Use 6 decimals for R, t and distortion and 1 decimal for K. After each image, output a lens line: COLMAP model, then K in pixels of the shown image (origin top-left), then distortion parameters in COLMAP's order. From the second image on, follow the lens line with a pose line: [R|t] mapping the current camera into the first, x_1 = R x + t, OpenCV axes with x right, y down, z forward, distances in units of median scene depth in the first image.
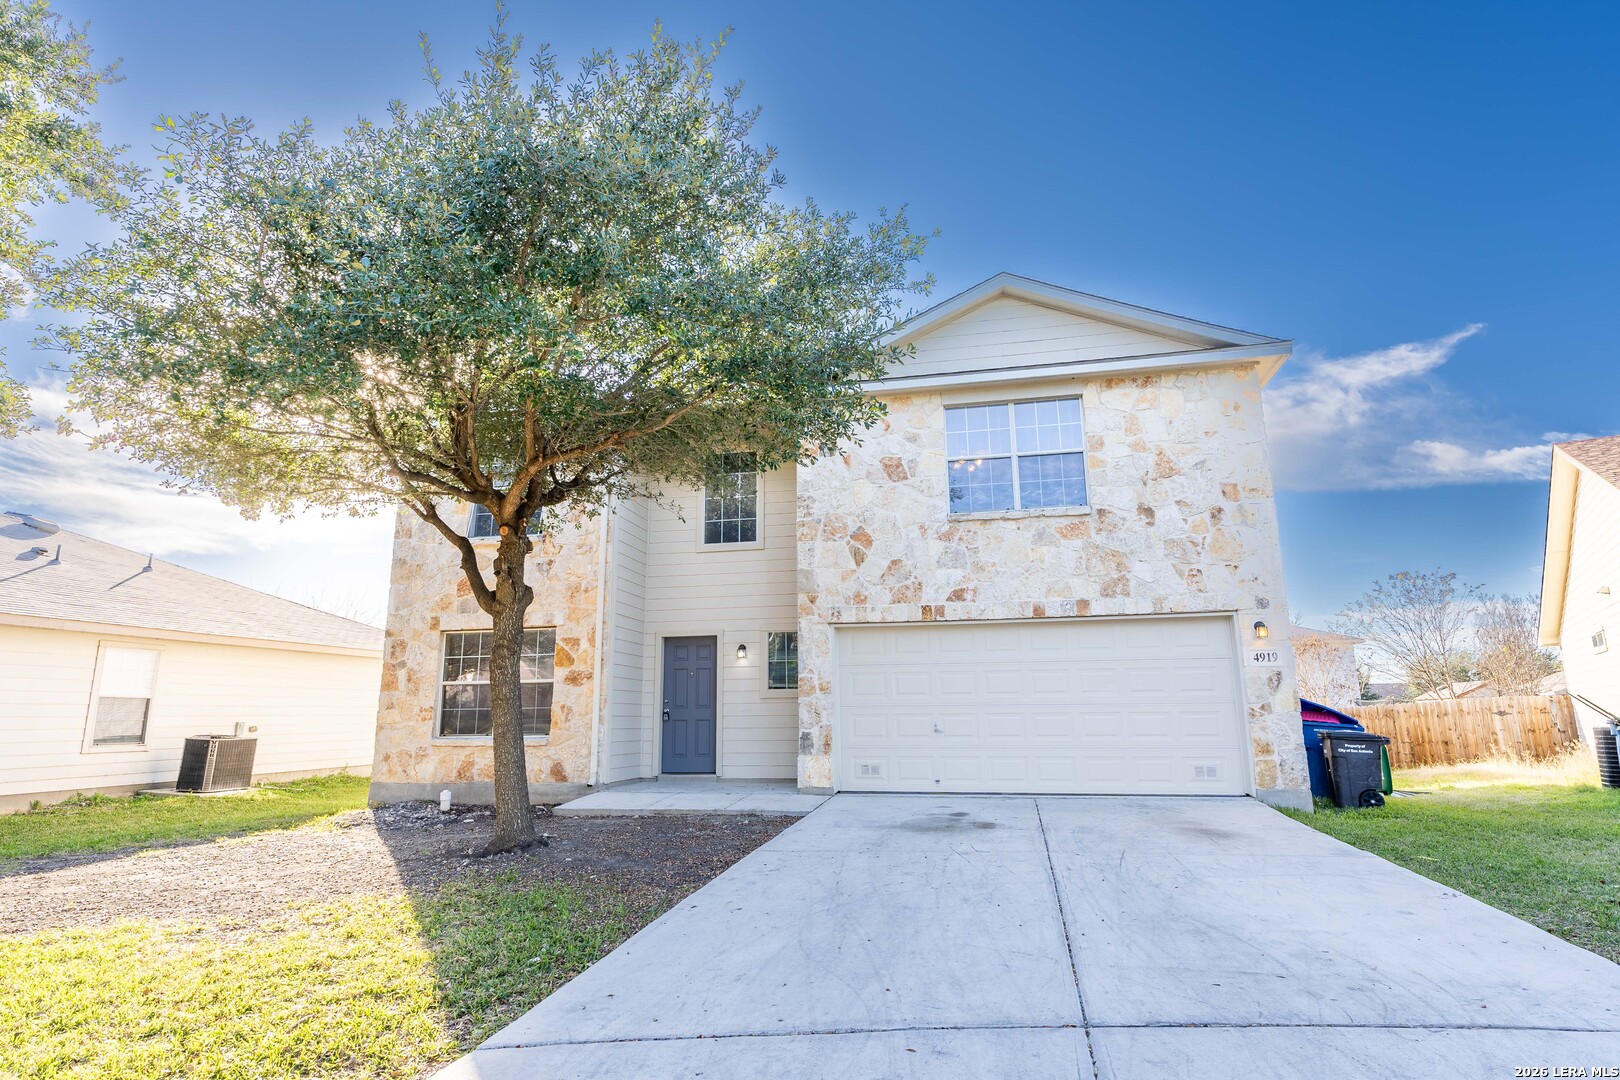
lens RADIAL K [[713.0, 0, 810.1], [0, 713.0, 545.0], [0, 0, 1]] dist [-0.001593, 0.000231]
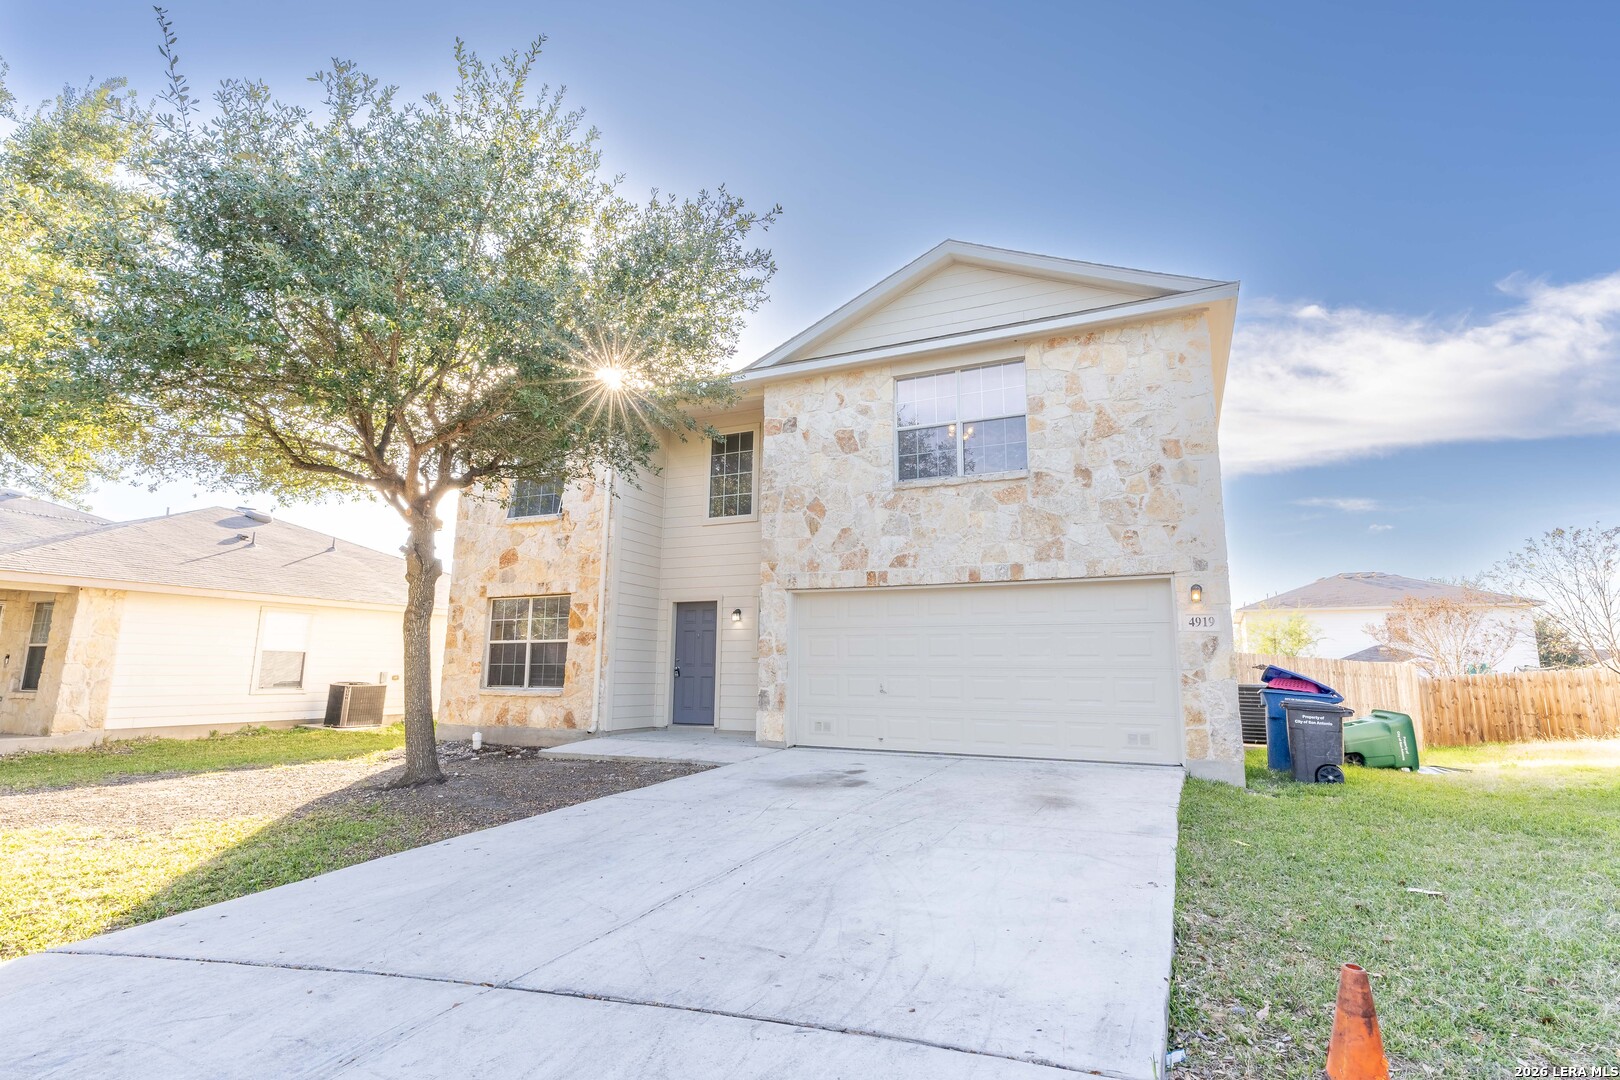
lens RADIAL K [[654.9, 0, 810.3], [0, 654.9, 536.9], [0, 0, 1]] dist [-0.001433, 0.000176]
pose [[0.983343, -0.021312, -0.180504, 0.240919], [0.026730, 0.999261, 0.027637, 0.005365], [0.179782, -0.032002, 0.983186, 0.044362]]
